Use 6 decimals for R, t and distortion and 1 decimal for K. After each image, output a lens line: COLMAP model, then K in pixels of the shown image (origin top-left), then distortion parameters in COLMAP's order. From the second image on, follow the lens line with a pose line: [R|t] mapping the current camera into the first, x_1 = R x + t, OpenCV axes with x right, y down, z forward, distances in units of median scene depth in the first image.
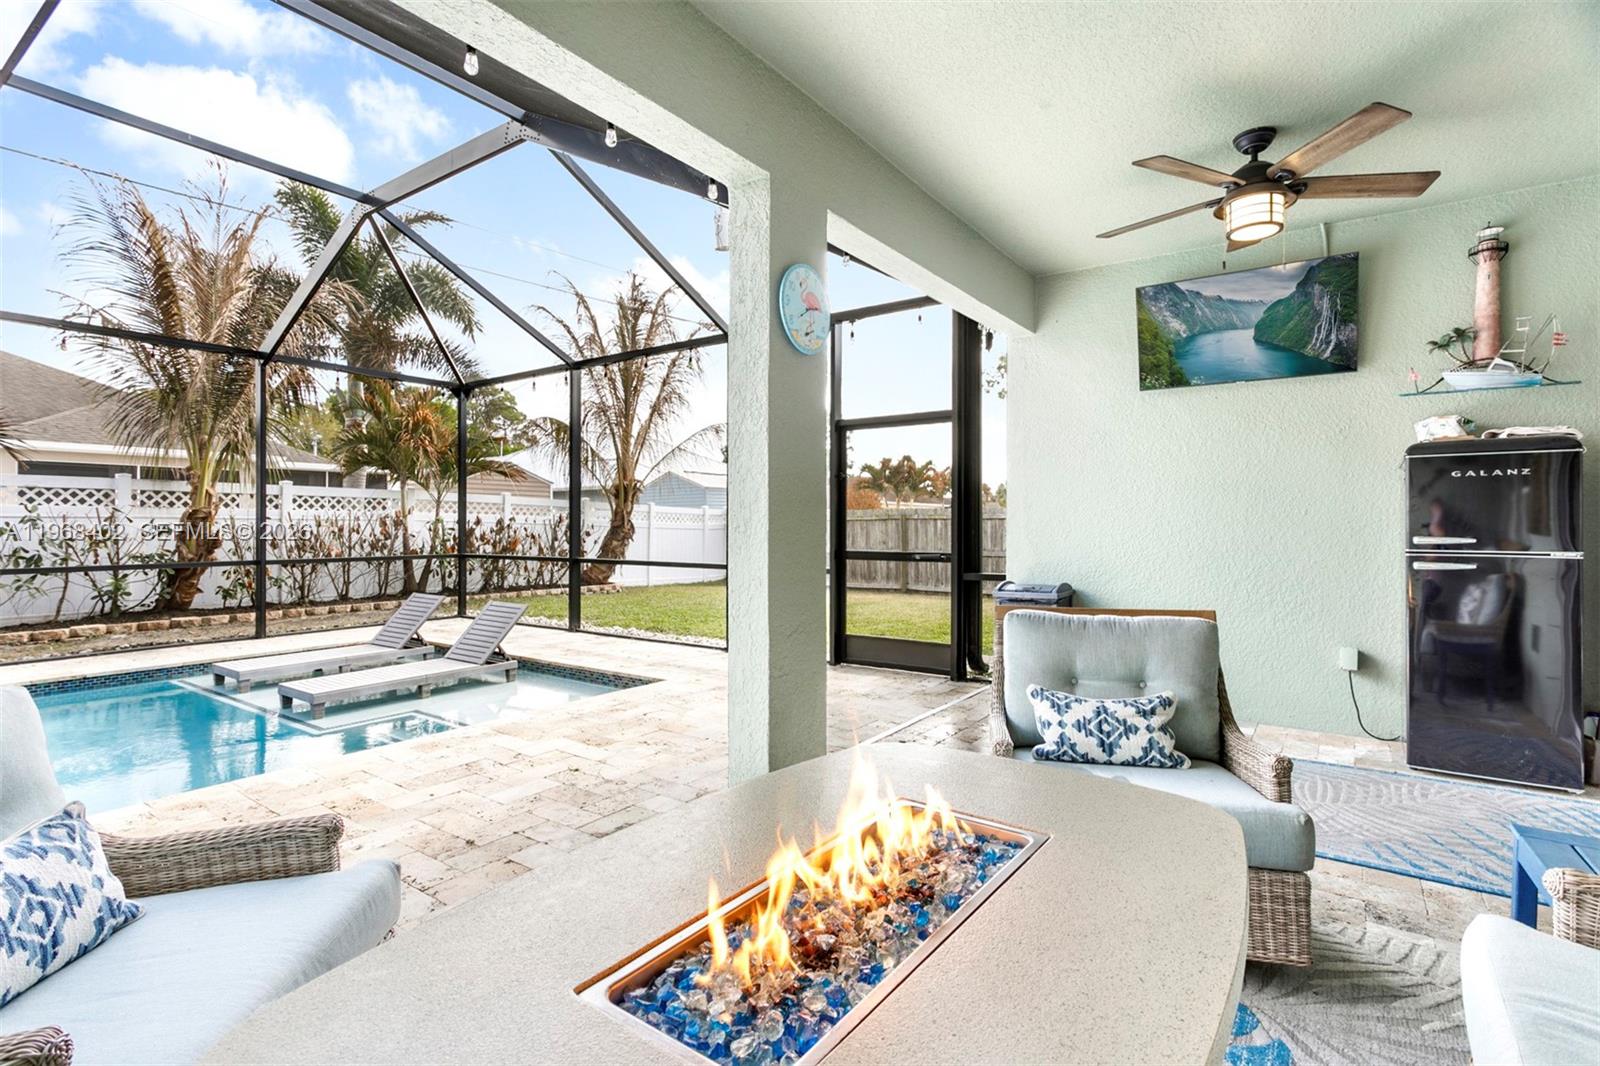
lens RADIAL K [[767.4, 0, 791.6], [0, 767.4, 523.7], [0, 0, 1]] dist [0.000451, 0.000363]
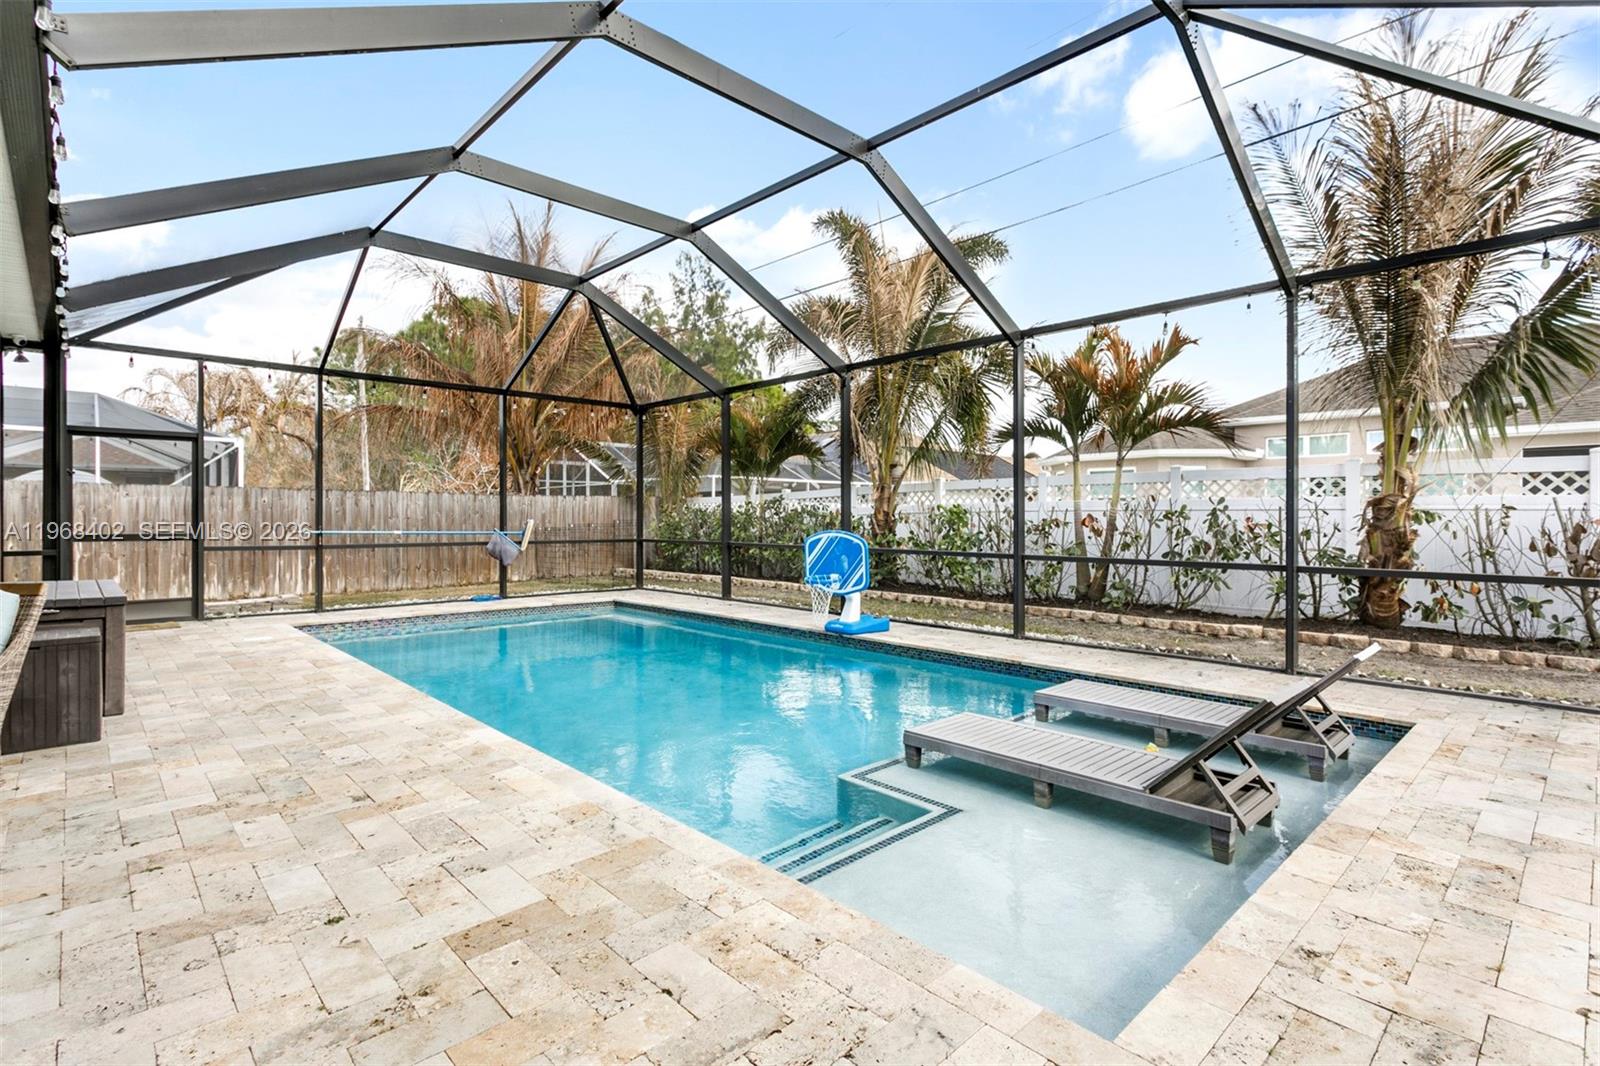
lens RADIAL K [[767.4, 0, 774.8], [0, 767.4, 518.3], [0, 0, 1]] dist [0.000451, 0.000363]
pose [[-0.203392, 0.001149, -0.979097, 0.086677], [-0.002329, 0.999996, 0.001657, 0.003376], [0.979095, 0.002617, -0.203389, 0.550970]]
